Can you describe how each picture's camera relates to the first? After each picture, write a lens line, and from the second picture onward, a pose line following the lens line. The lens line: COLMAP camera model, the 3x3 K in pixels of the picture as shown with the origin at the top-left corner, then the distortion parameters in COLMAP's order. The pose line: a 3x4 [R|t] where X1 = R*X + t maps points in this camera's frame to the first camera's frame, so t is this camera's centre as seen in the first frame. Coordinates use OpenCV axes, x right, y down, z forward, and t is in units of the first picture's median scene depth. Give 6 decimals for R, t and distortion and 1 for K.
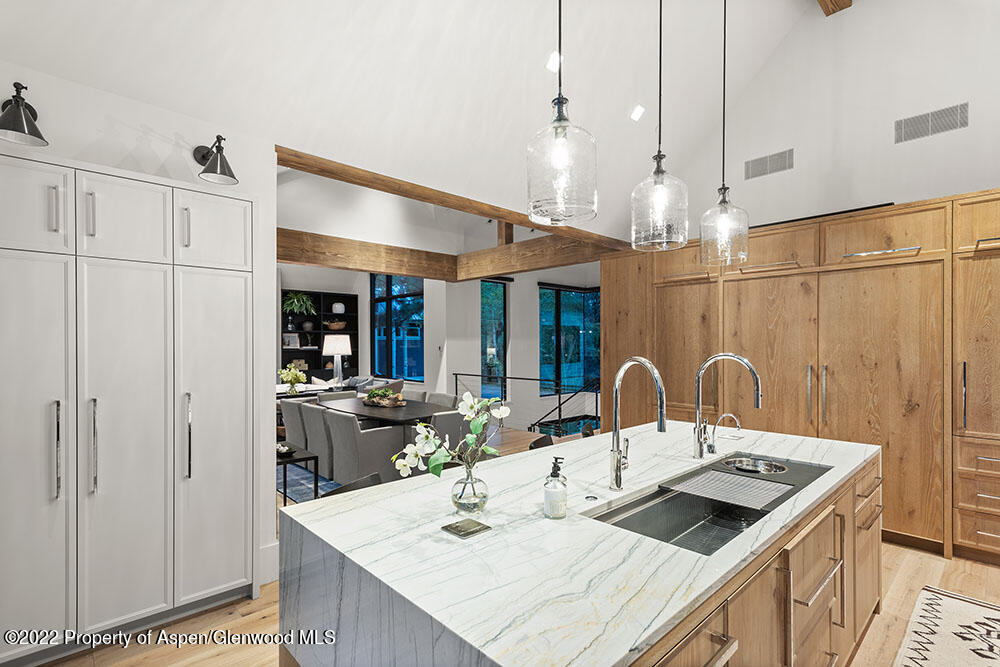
lens RADIAL K [[473.9, 0, 501.7], [0, 473.9, 347.4], [0, 0, 1]] dist [-0.000539, -0.000029]
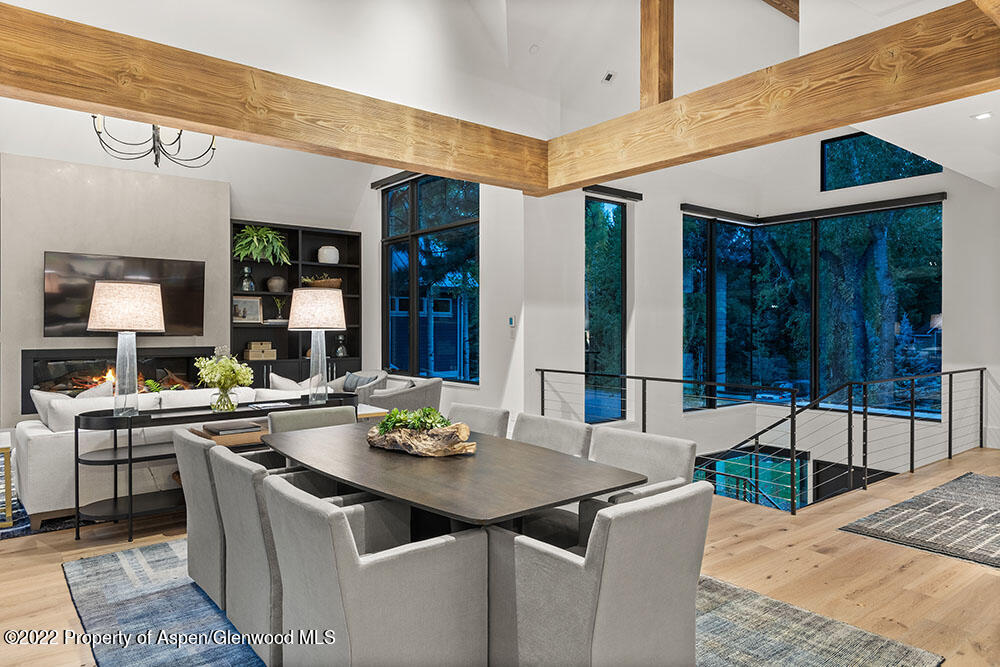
lens RADIAL K [[649.7, 0, 500.8], [0, 649.7, 331.7], [0, 0, 1]] dist [0.007296, 0.000511]
pose [[0.996349, 0.004947, -0.085232, -0.084630], [-0.004859, 0.999987, 0.001246, 0.013855], [0.085237, -0.000827, 0.996360, 0.290823]]
